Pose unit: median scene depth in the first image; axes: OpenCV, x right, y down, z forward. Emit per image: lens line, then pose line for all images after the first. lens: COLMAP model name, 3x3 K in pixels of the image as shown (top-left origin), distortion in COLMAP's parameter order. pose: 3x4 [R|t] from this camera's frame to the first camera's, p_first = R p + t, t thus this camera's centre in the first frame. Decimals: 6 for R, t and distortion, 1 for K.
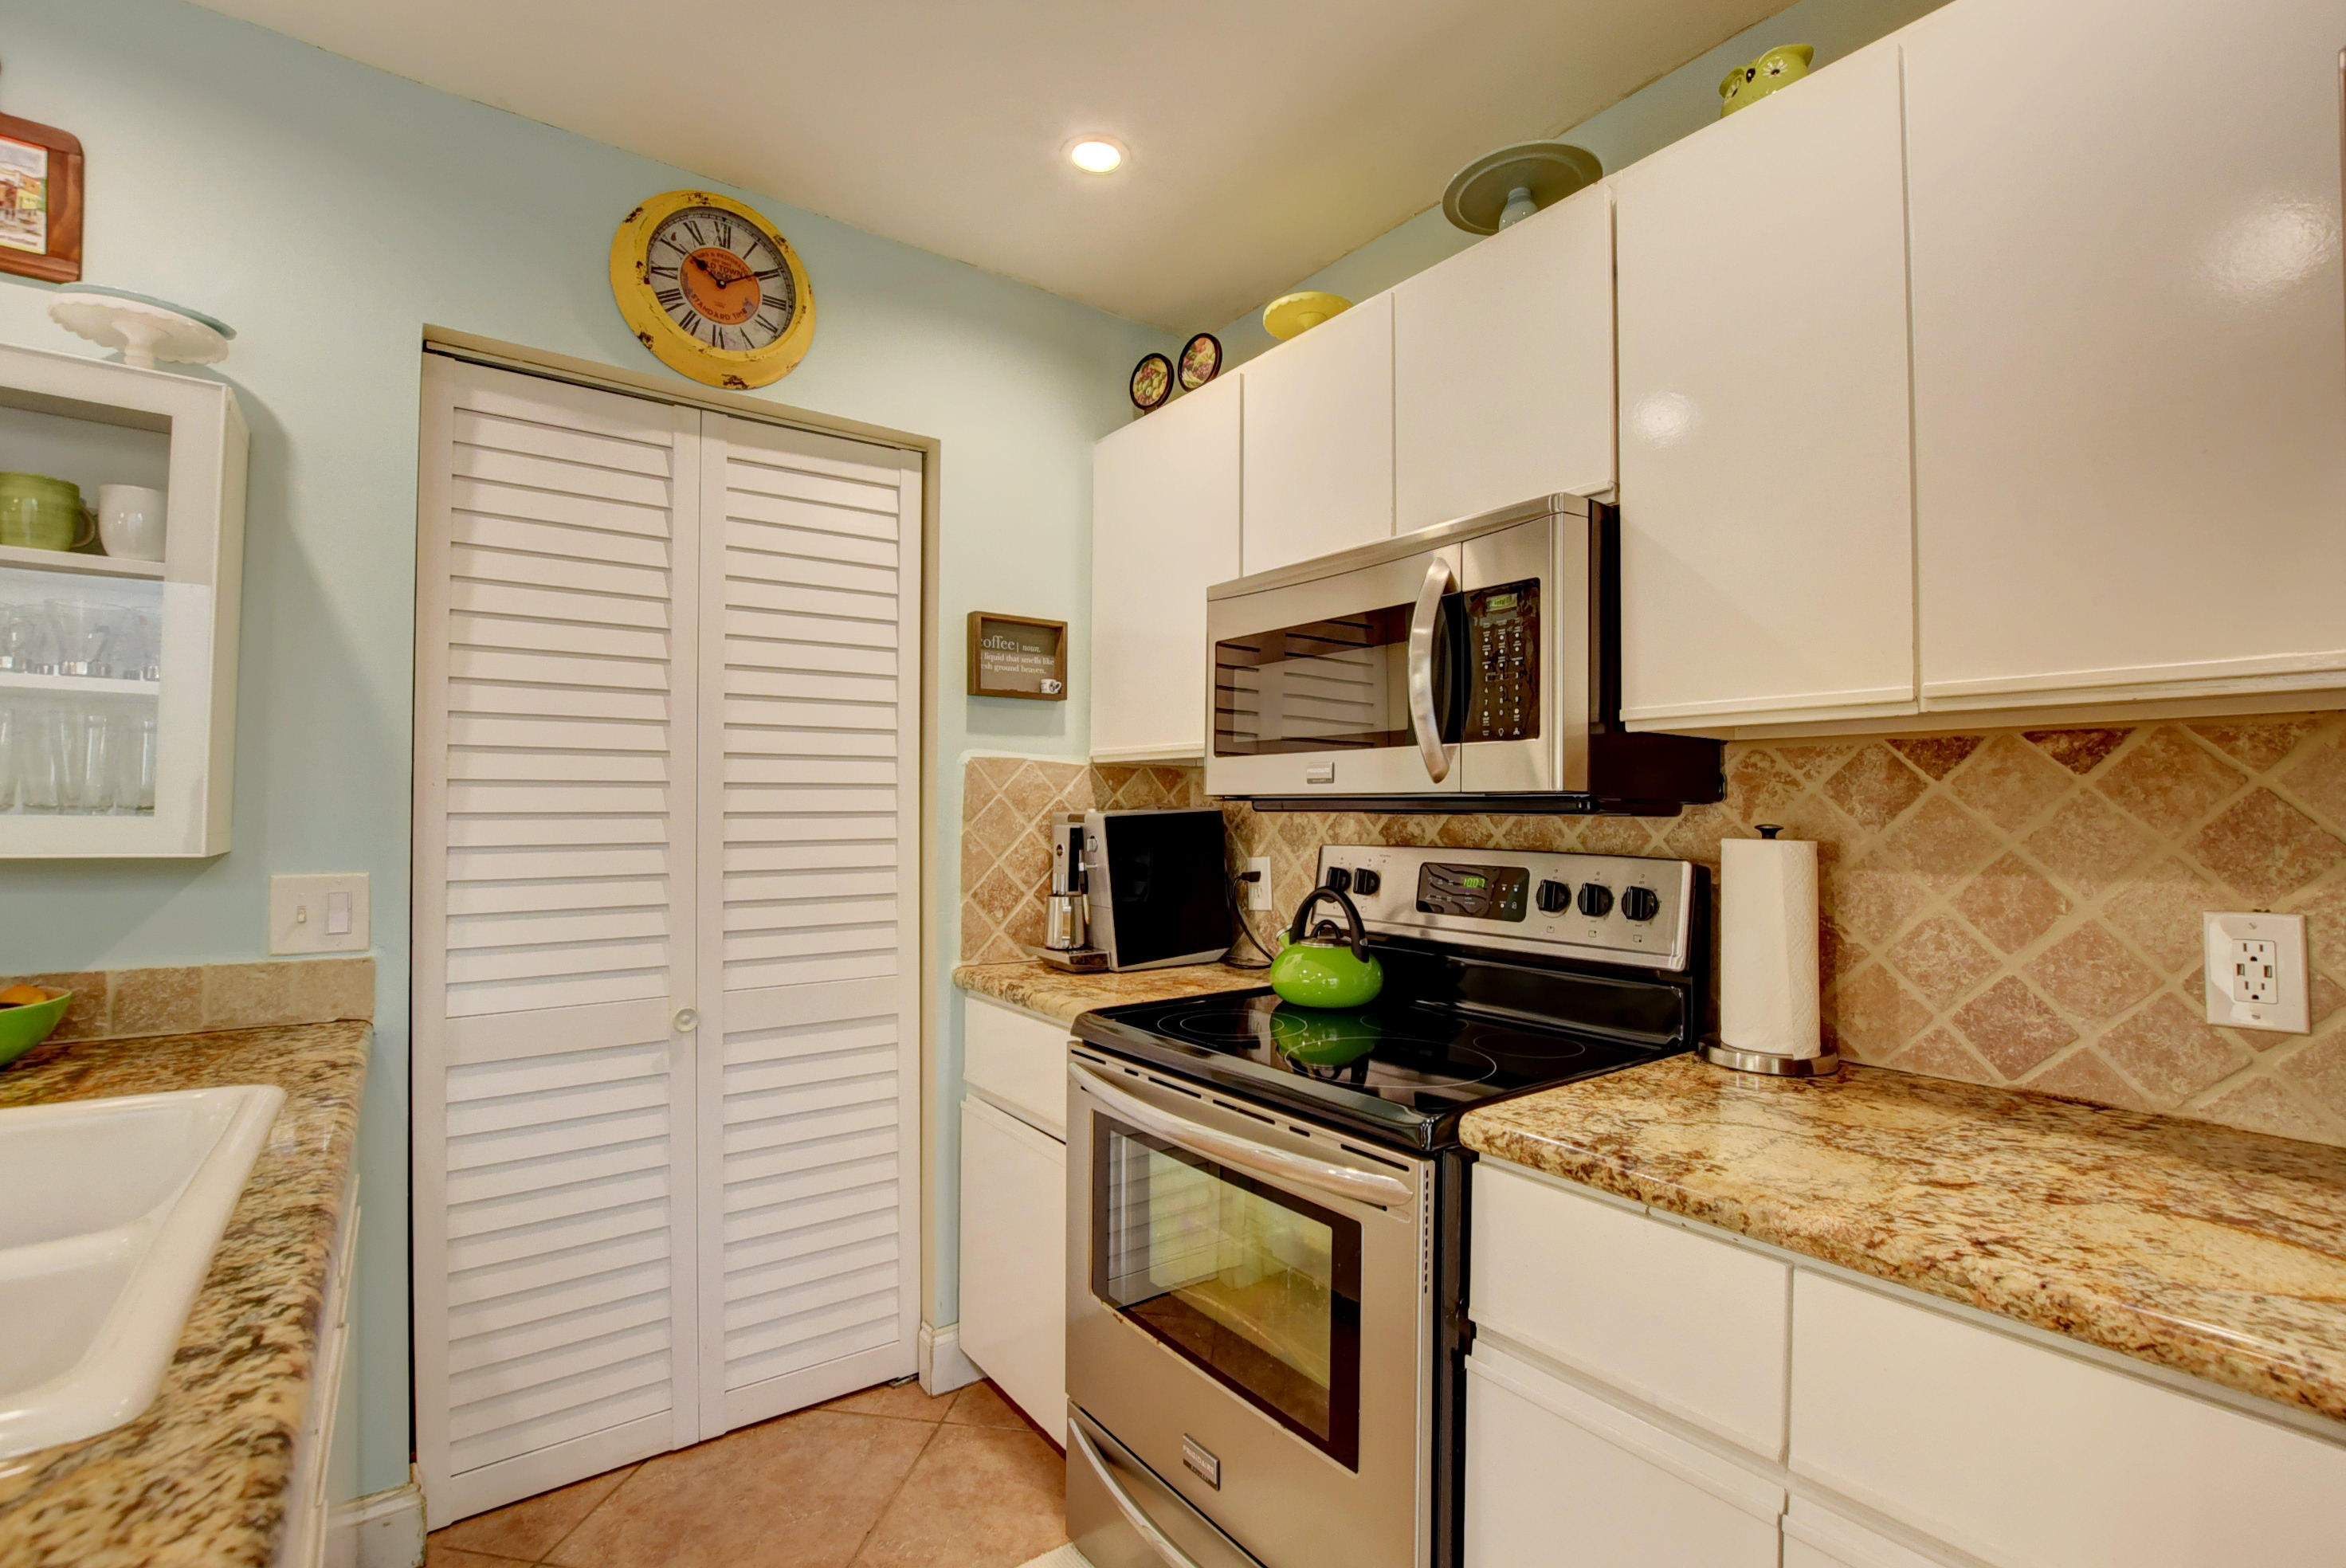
lens RADIAL K [[1048.8, 0, 1173.0], [0, 1048.8, 784.0], [0, 0, 1]] dist [-0.032949, 0.005913]
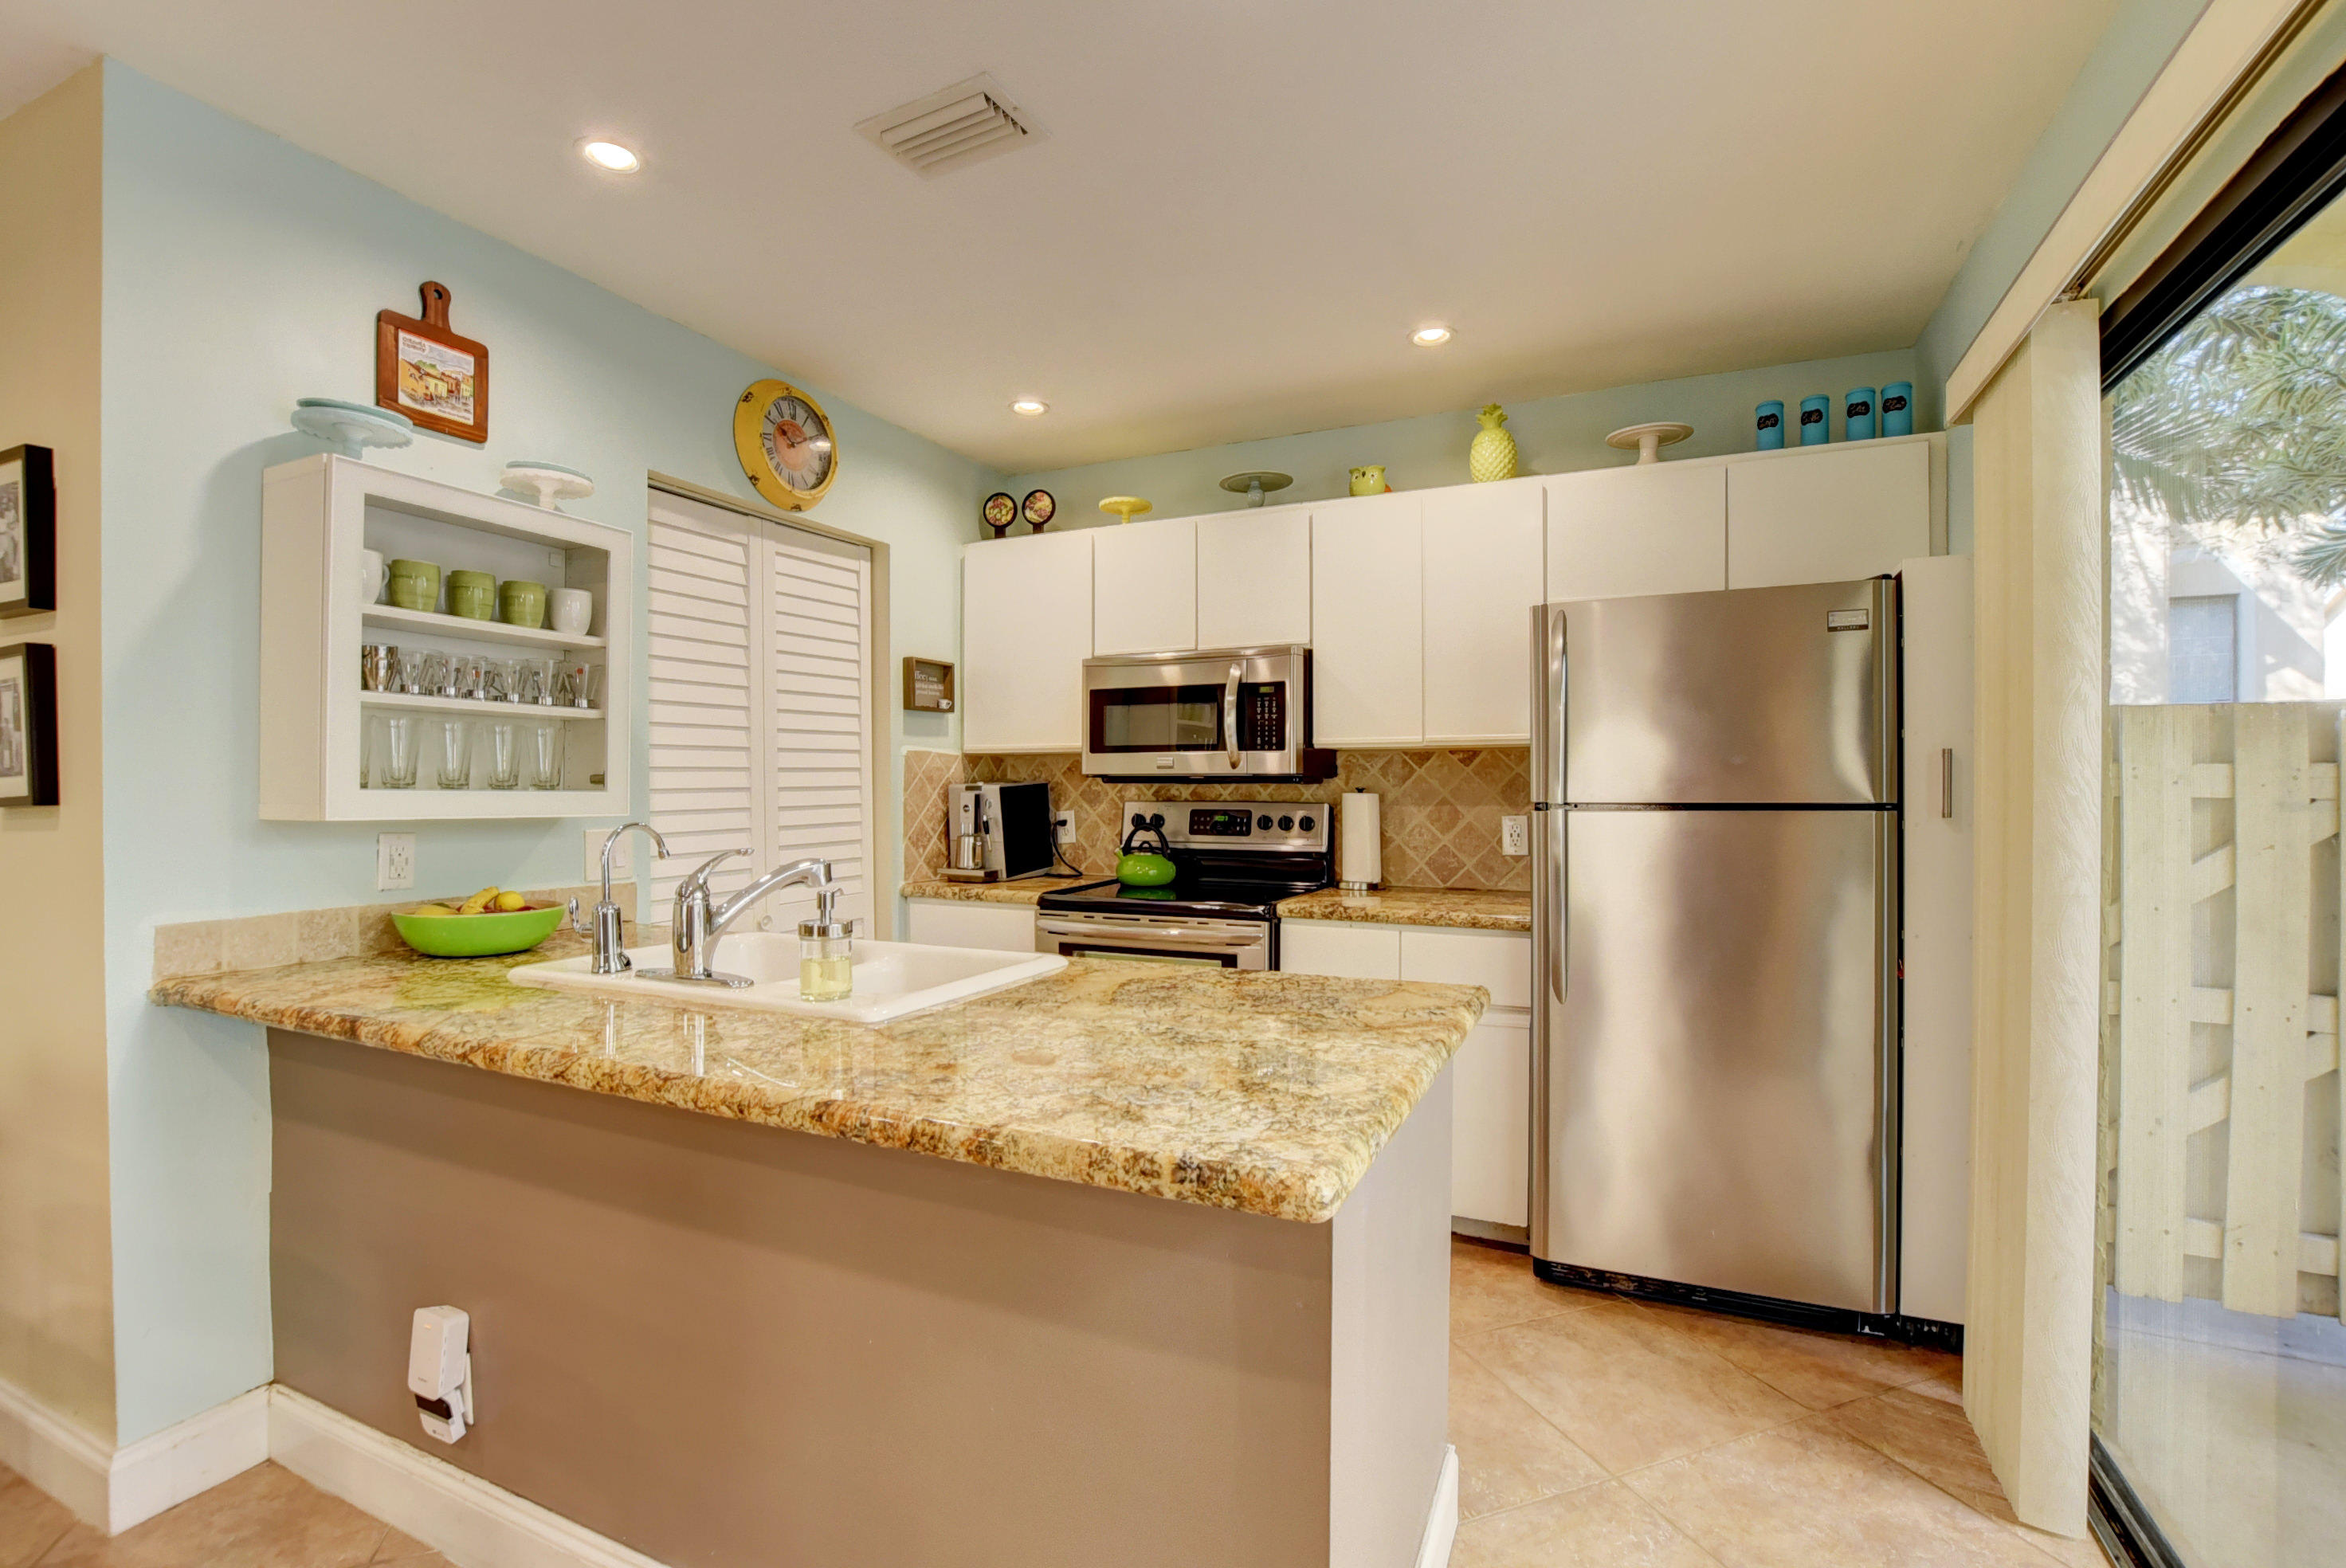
lens RADIAL K [[1033.8, 0, 1172.8], [0, 1033.8, 792.8], [0, 0, 1]] dist [-0.023793, 0.000124]
pose [[0.880911, -0.013242, 0.473096, -0.688204], [-0.003916, 0.999370, 0.035264, -0.021592], [-0.473265, -0.032917, 0.880305, -0.650632]]
